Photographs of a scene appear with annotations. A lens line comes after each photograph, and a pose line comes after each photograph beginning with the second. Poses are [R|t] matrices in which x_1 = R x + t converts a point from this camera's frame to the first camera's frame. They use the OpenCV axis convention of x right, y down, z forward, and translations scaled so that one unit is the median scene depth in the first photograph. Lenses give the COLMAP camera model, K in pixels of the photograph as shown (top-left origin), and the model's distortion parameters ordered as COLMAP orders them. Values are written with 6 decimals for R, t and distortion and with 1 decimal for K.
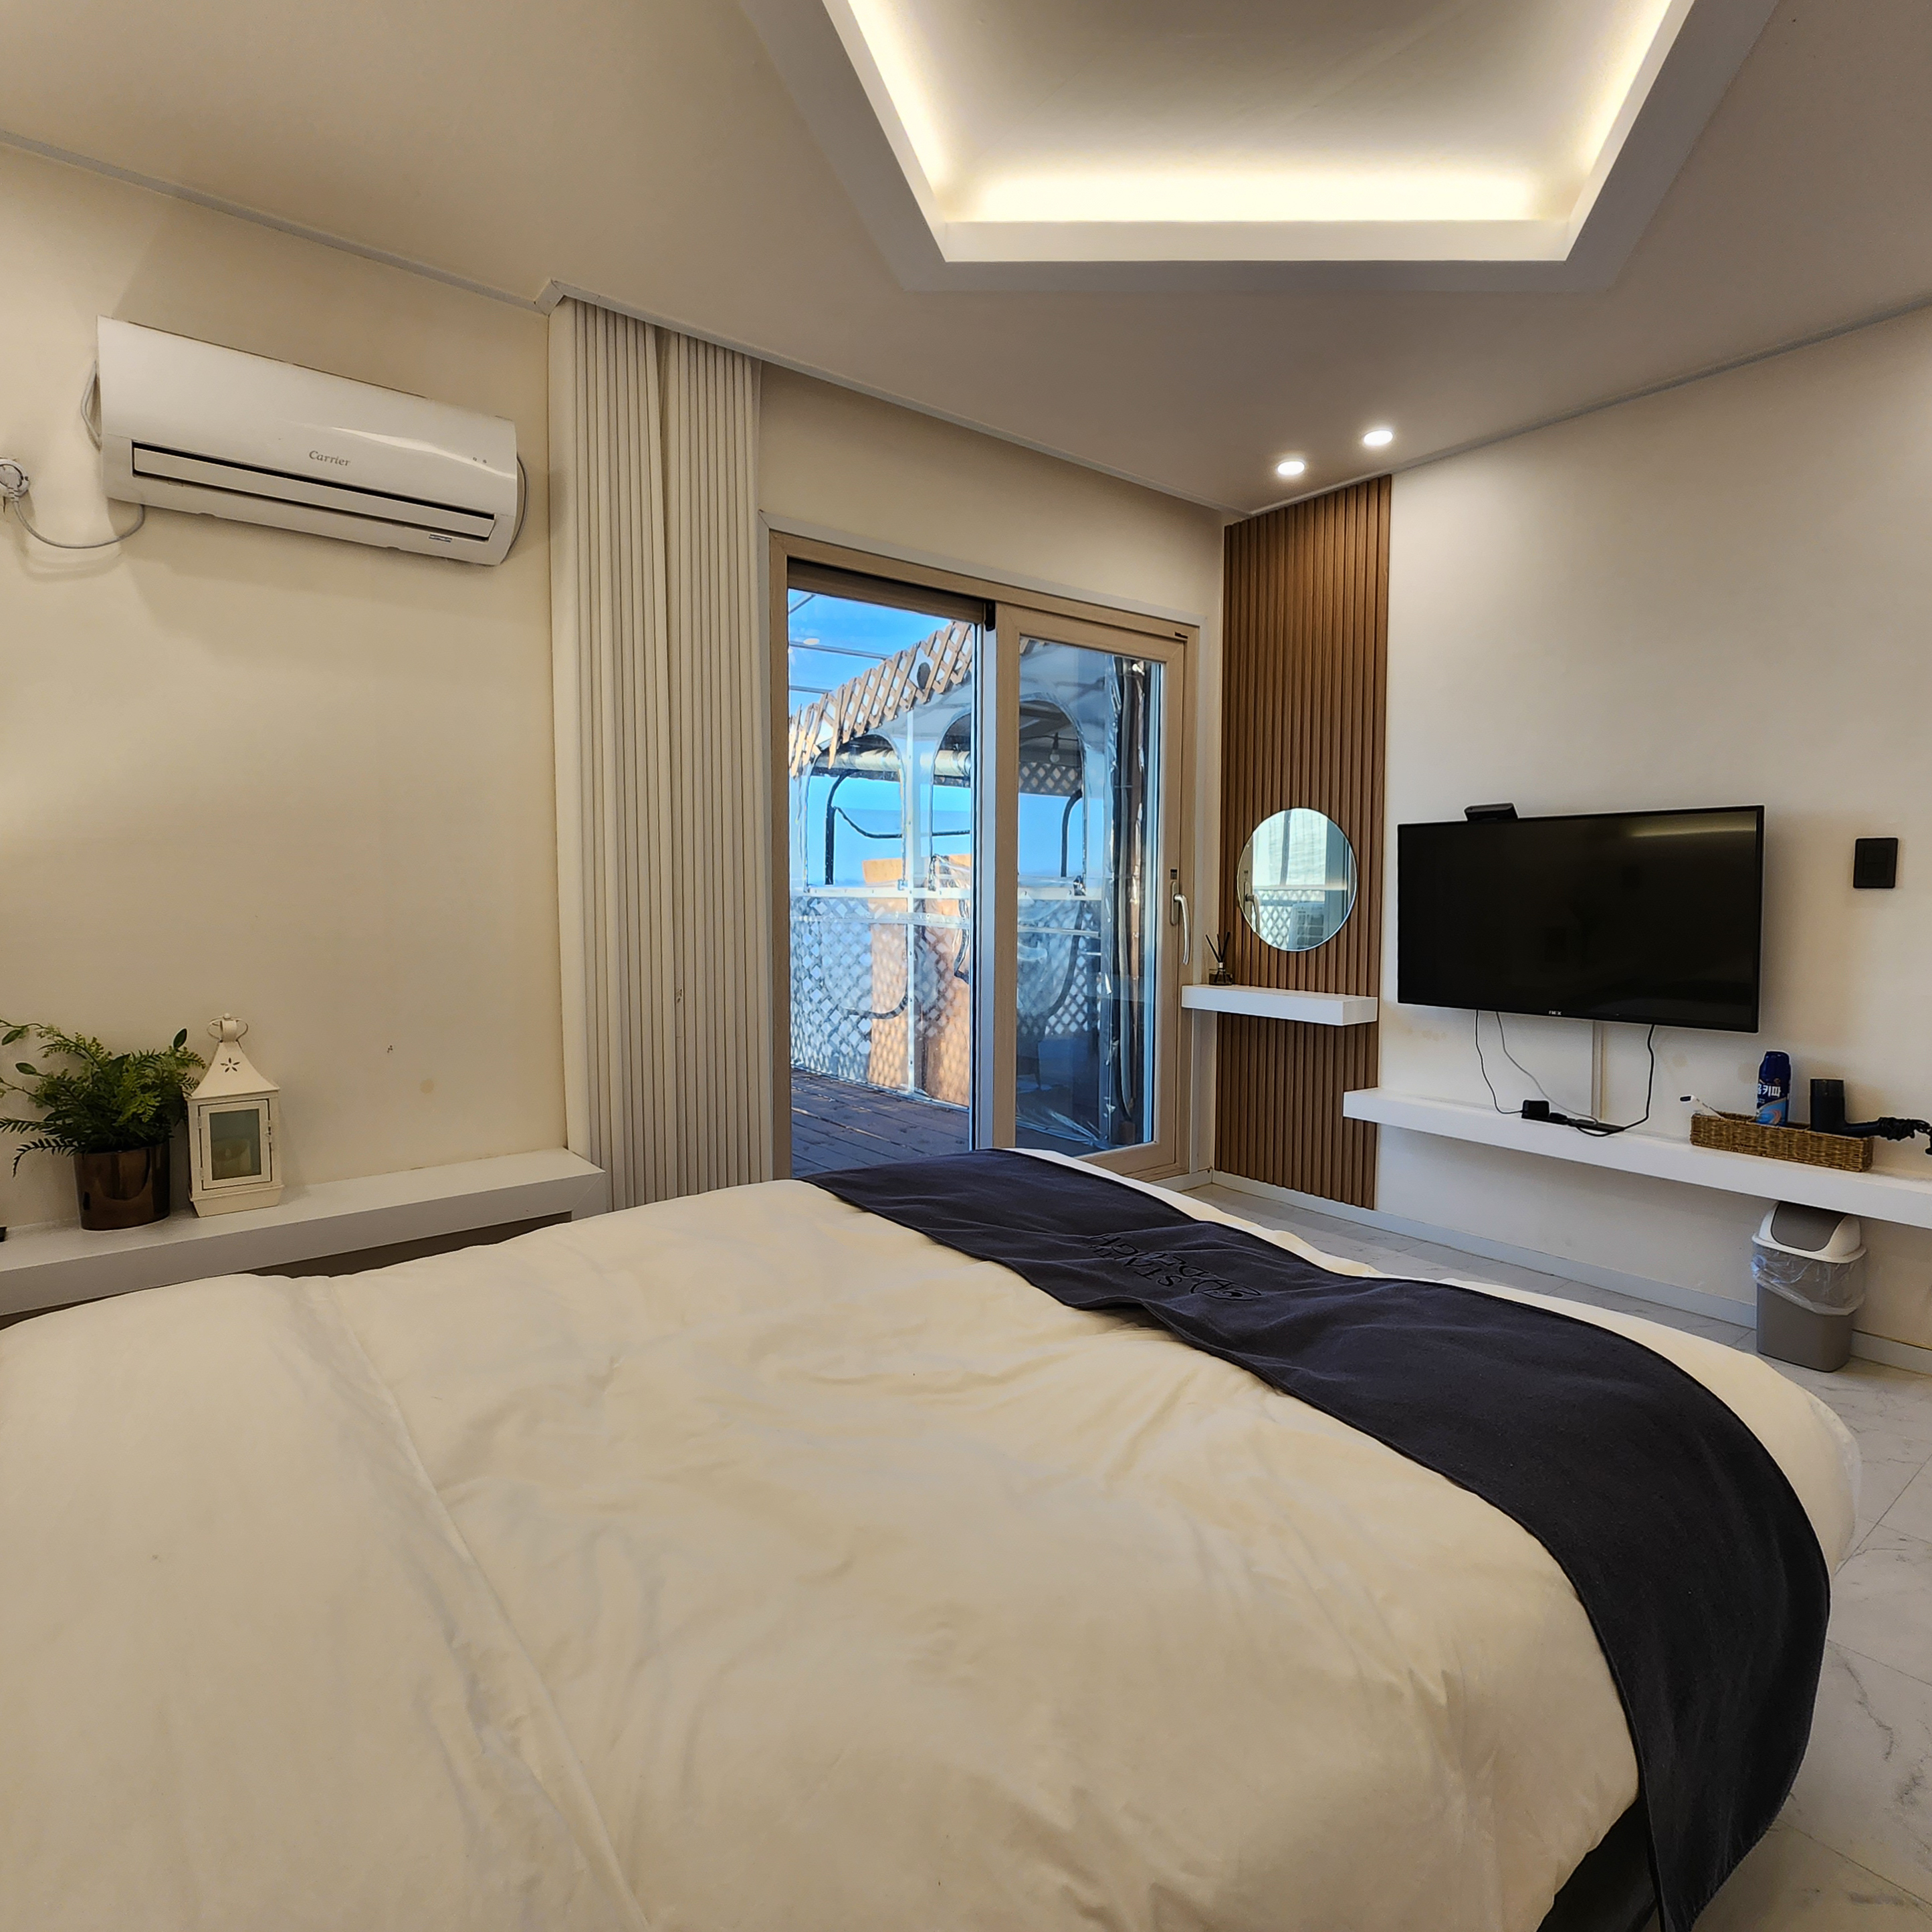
lens RADIAL K [[1097.7, 0, 973.9], [0, 1097.7, 975.8], [0, 0, 1]] dist [-0.001505, -0.001094]
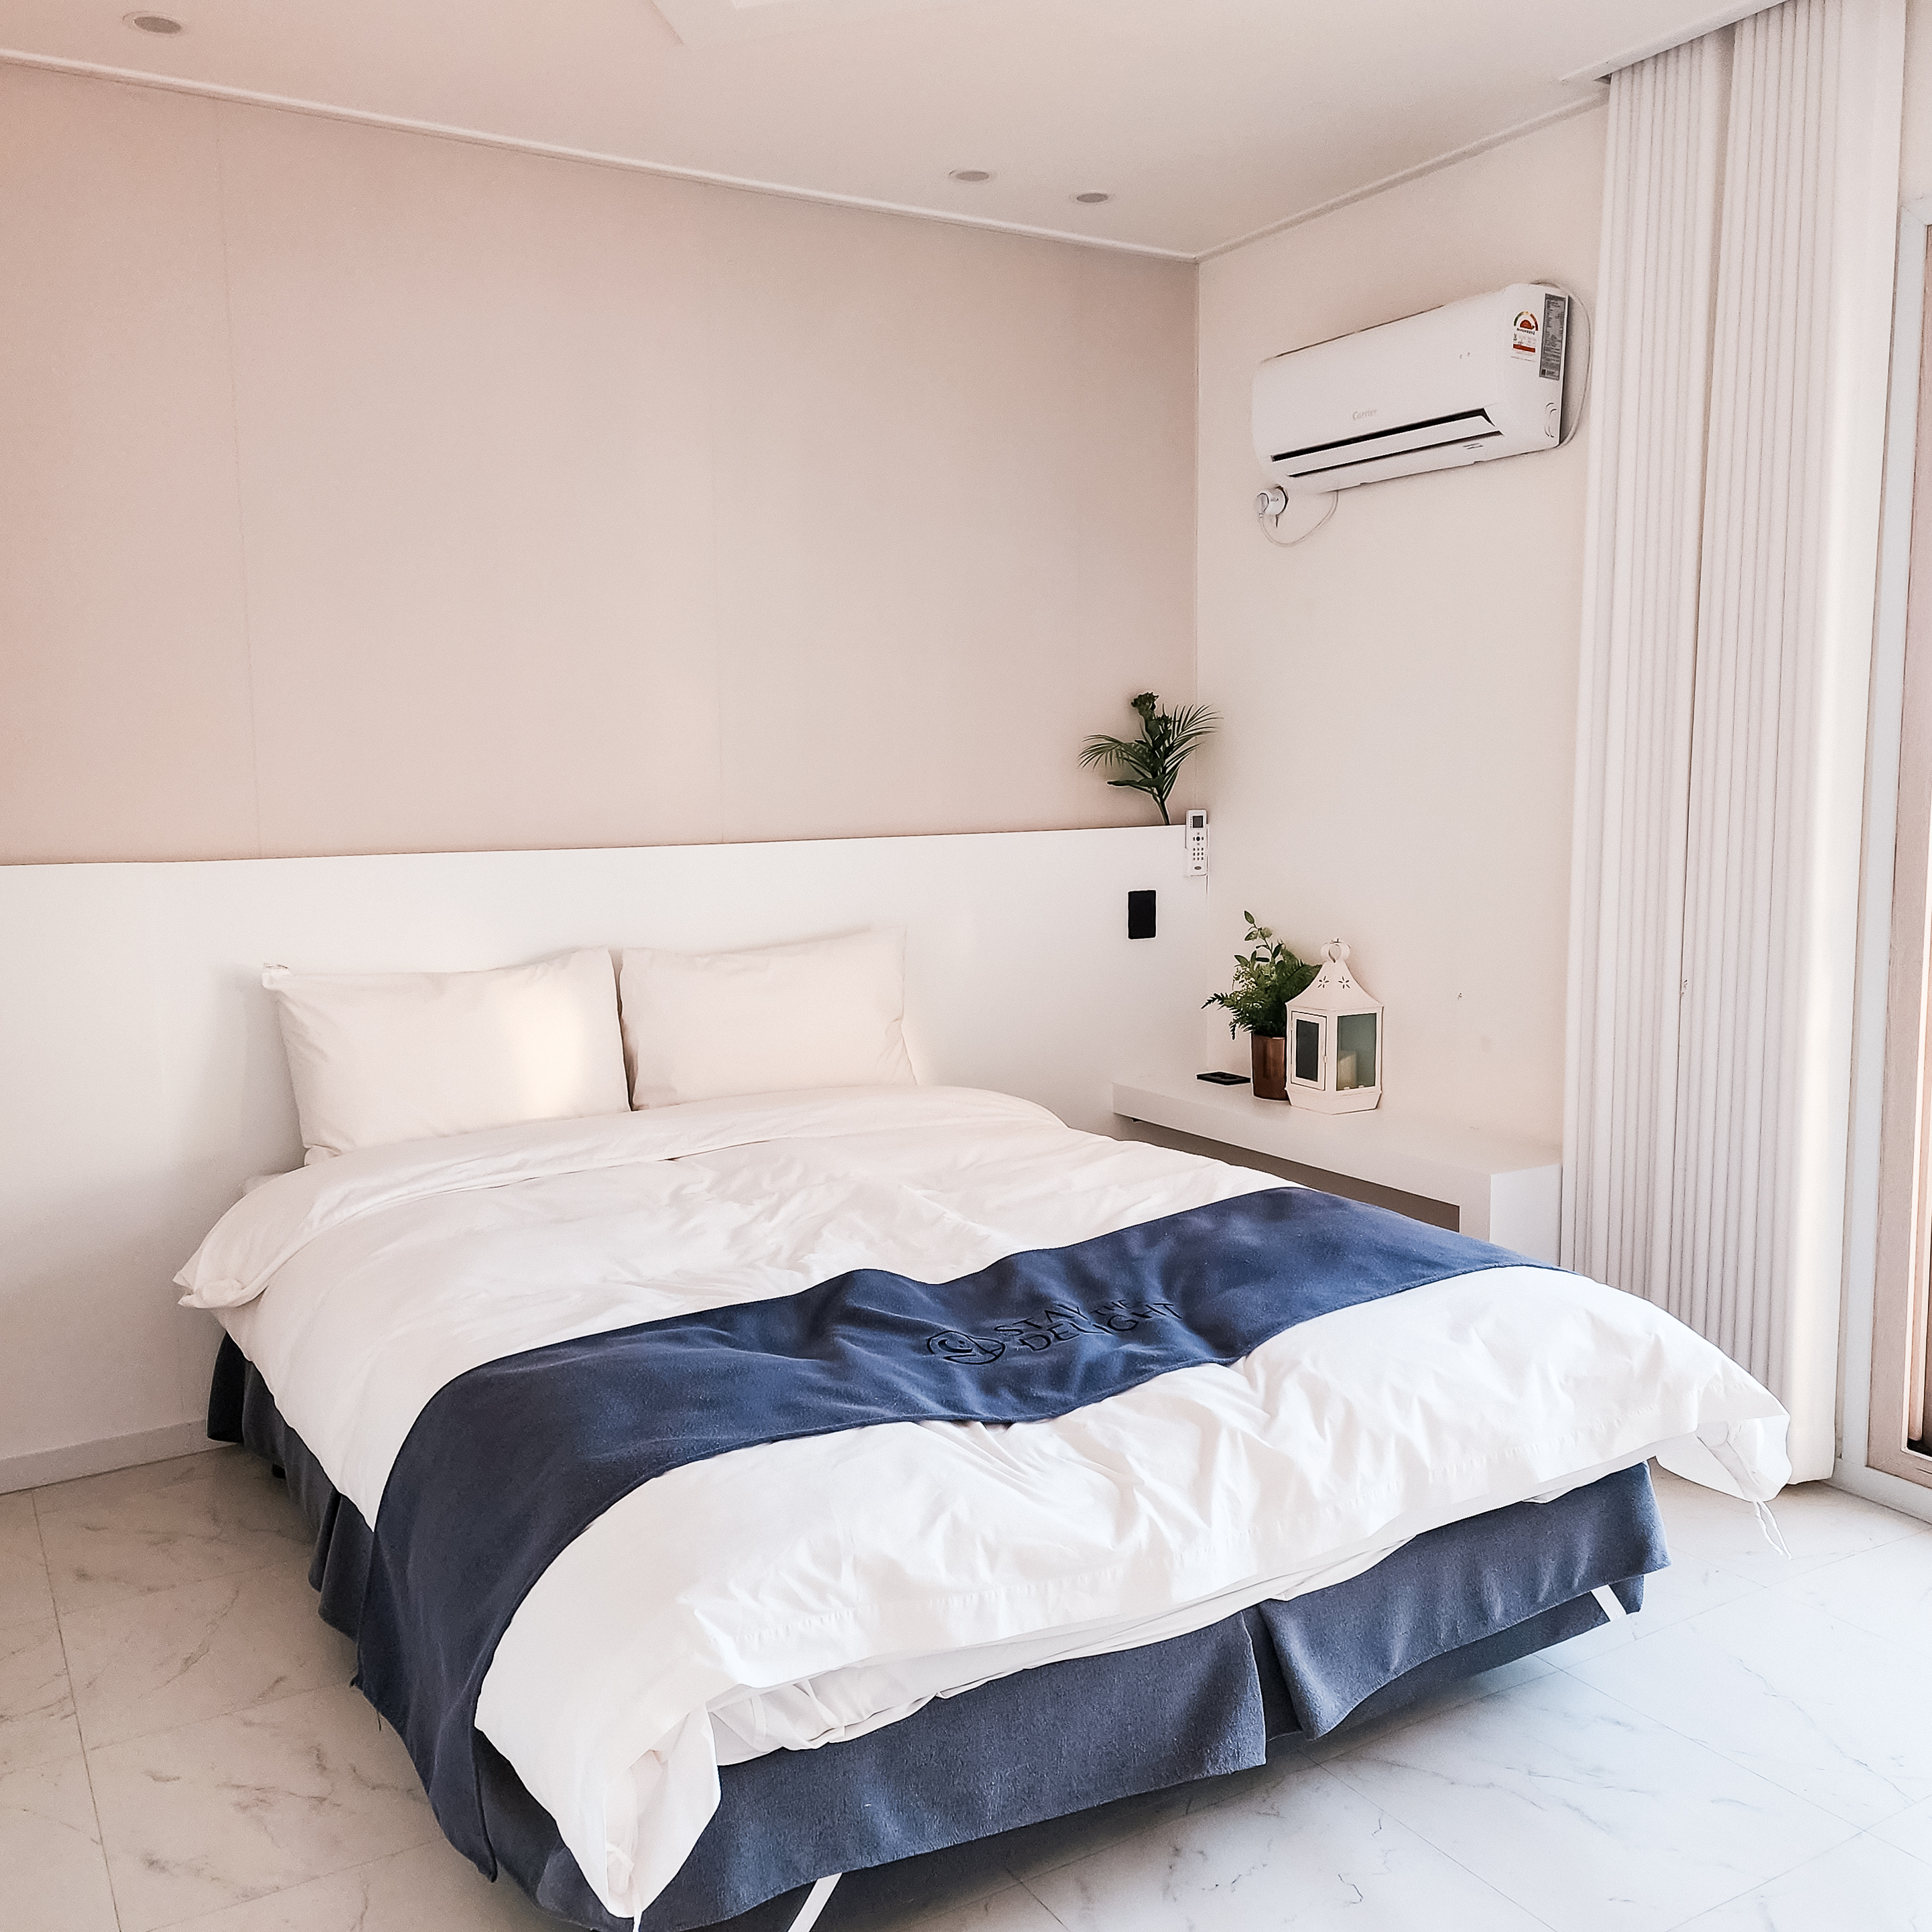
lens RADIAL K [[1759.4, 0, 966.0], [0, 1759.4, 966.0], [0, 0, 1]] dist [0.103709, -0.147986]
pose [[-0.111507, 0.111991, -0.987433, 0.771651], [-0.064932, 0.990685, 0.119692, -0.086388], [0.991640, 0.077462, -0.103196, 0.551374]]
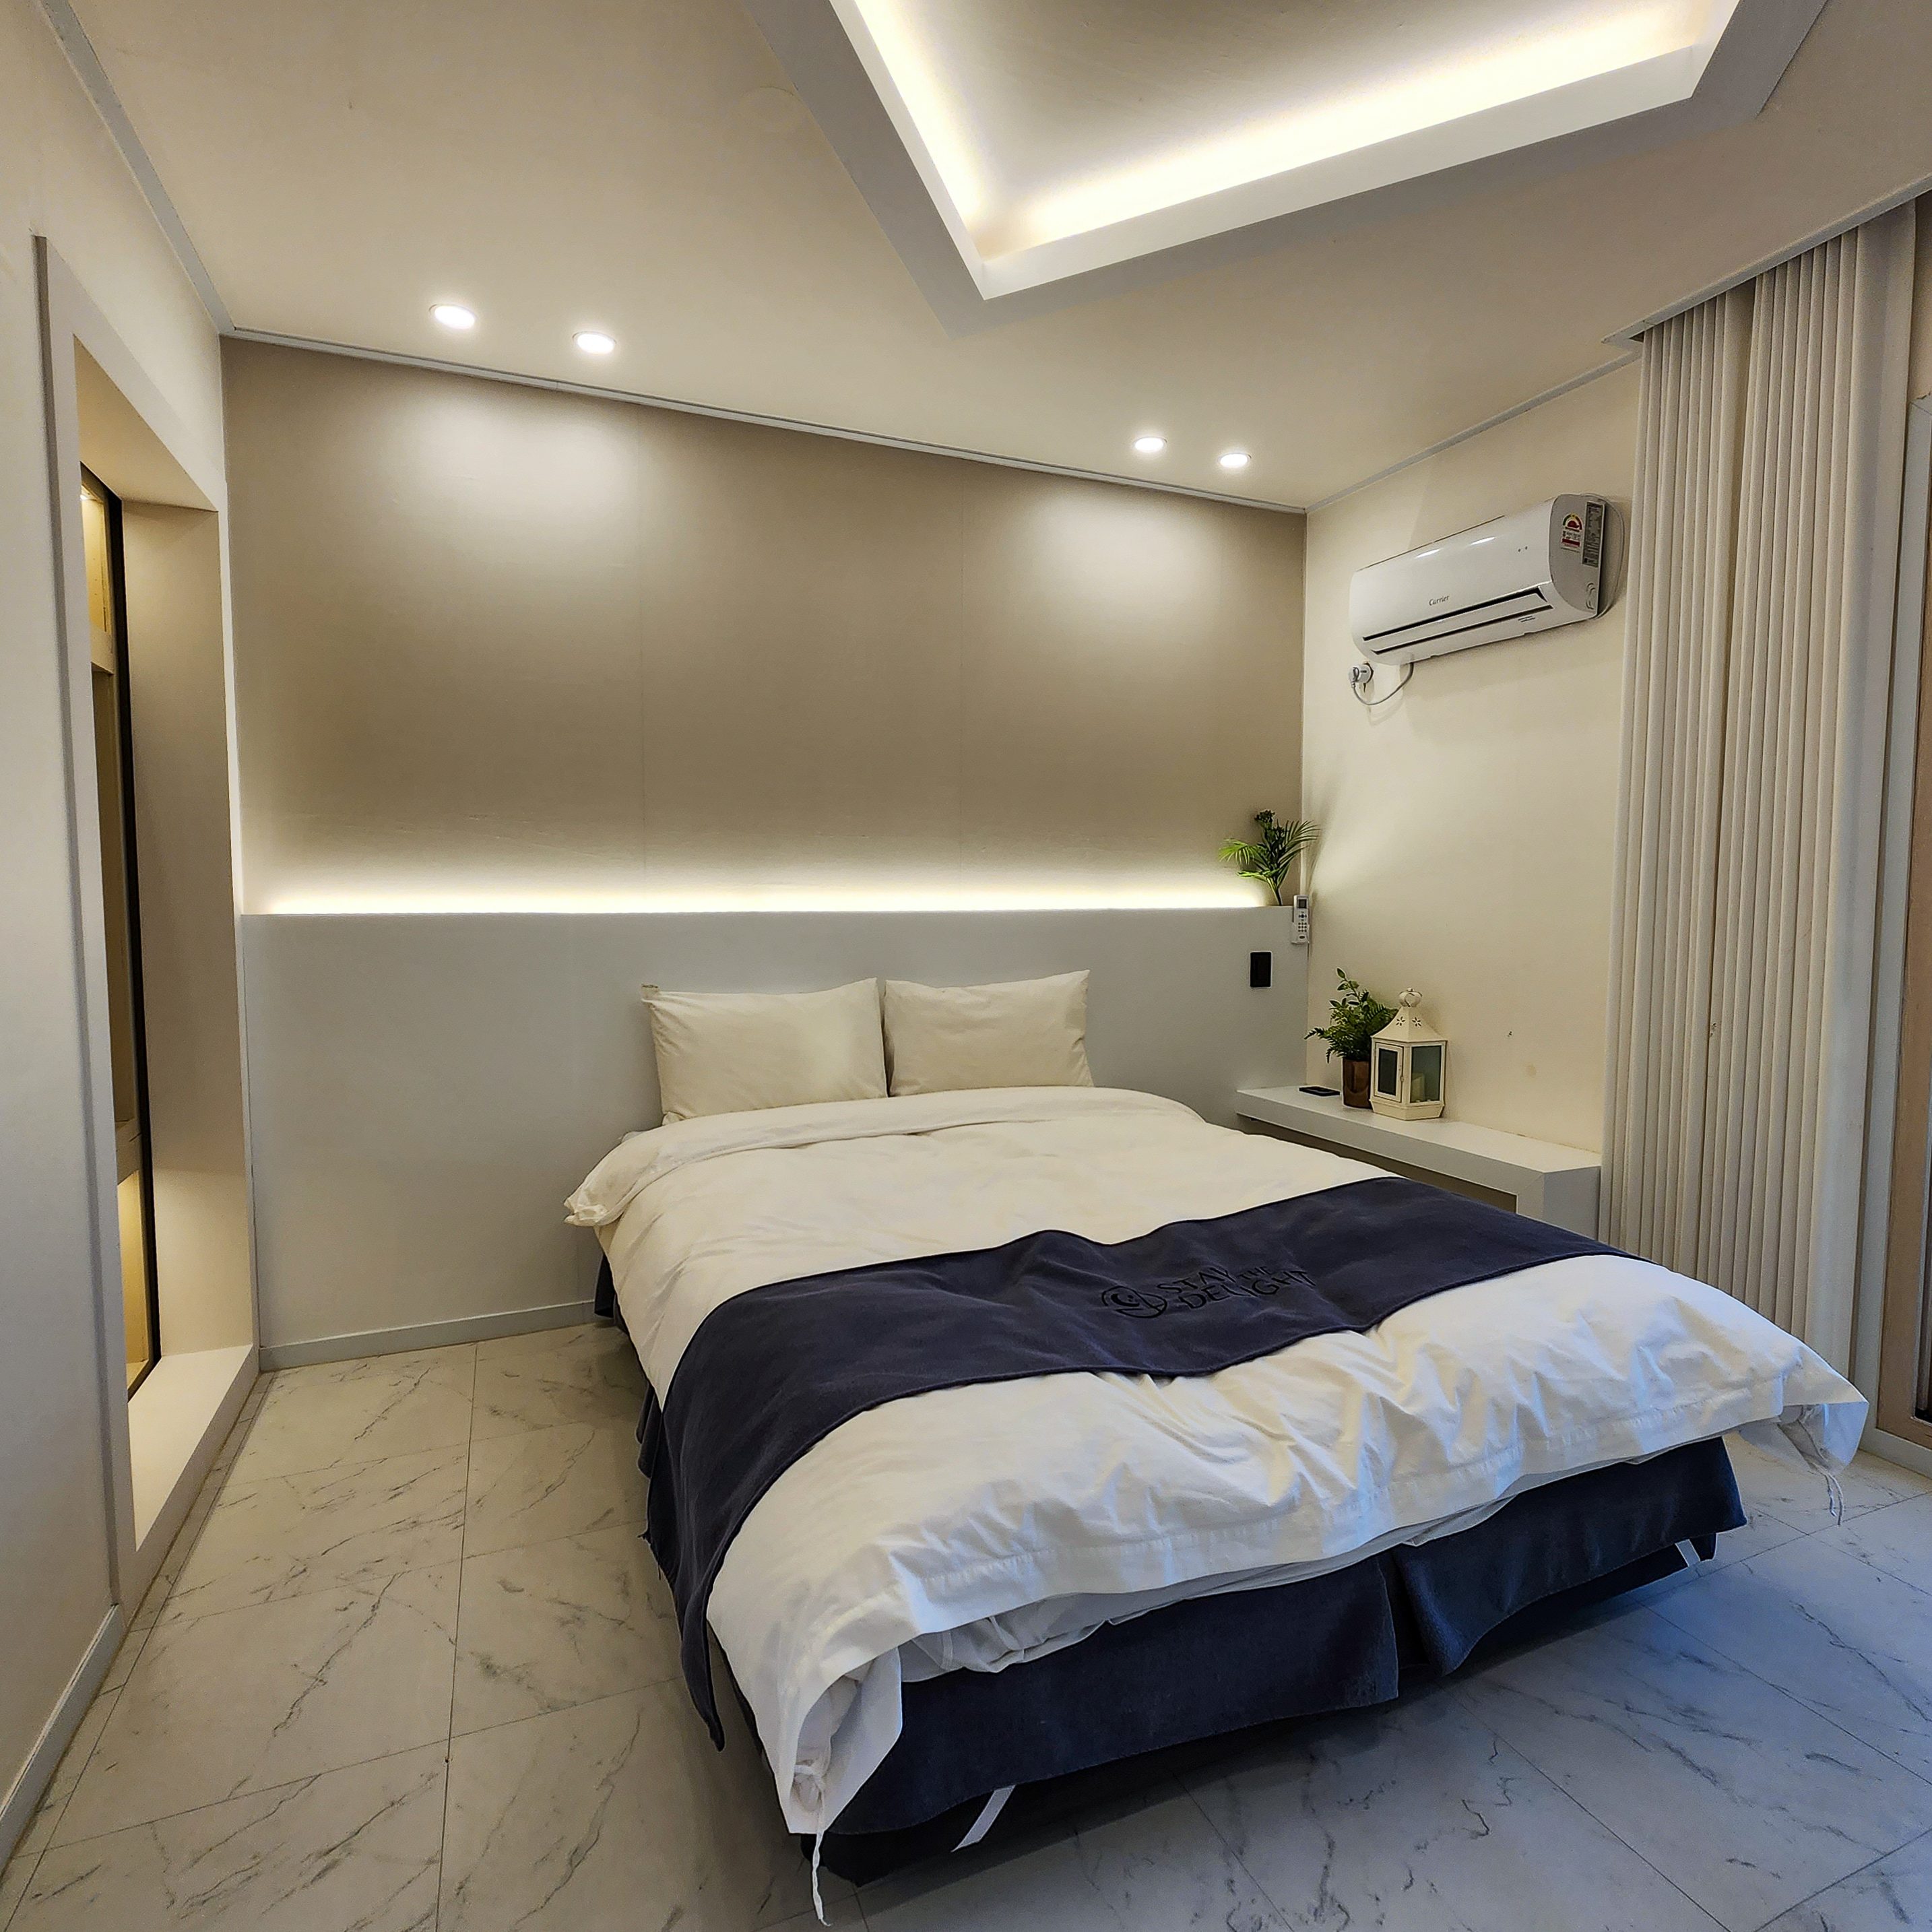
lens RADIAL K [[1083.5, 0, 966.0], [0, 1083.5, 966.0], [0, 0, 1]] dist [0.004489, -0.001051]
pose [[-0.254493, 0.062482, -0.965054, 0.613721], [-0.074132, 0.993714, 0.083887, -0.051536], [0.964229, 0.092890, -0.248261, 0.527808]]
